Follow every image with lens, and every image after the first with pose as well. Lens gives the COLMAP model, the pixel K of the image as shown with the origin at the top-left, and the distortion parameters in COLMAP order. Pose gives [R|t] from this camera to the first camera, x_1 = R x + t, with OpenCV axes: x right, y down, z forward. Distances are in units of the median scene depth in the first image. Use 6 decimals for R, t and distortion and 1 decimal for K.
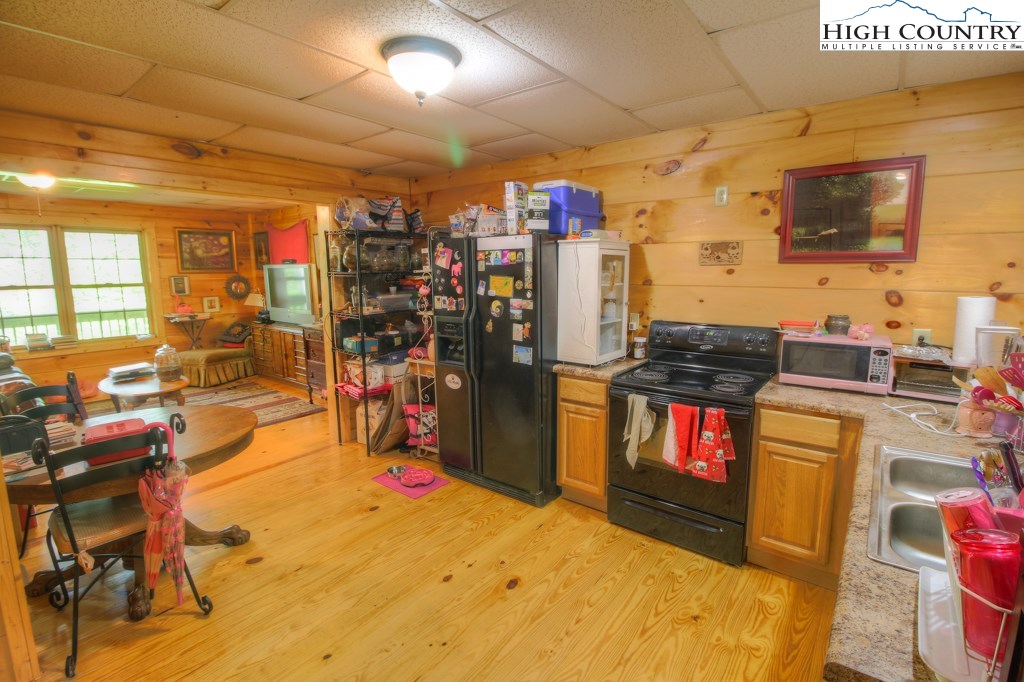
lens RADIAL K [[472.4, 0, 517.5], [0, 472.4, 338.2], [0, 0, 1]] dist [-0.006717, -0.009738]
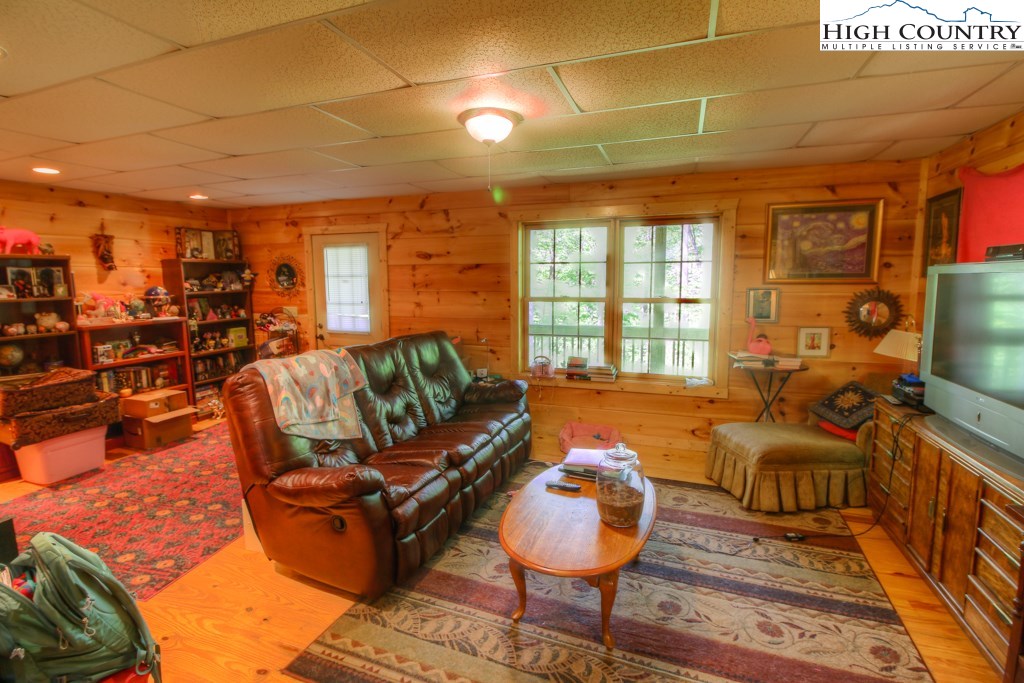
lens RADIAL K [[472.4, 0, 514.8], [0, 472.4, 336.8], [0, 0, 1]] dist [-0.006717, -0.009738]
pose [[0.303015, 0.108399, -0.946801, -0.247408], [-0.133300, 0.988564, 0.070519, -0.070596], [0.943617, 0.104841, 0.314000, 0.512628]]
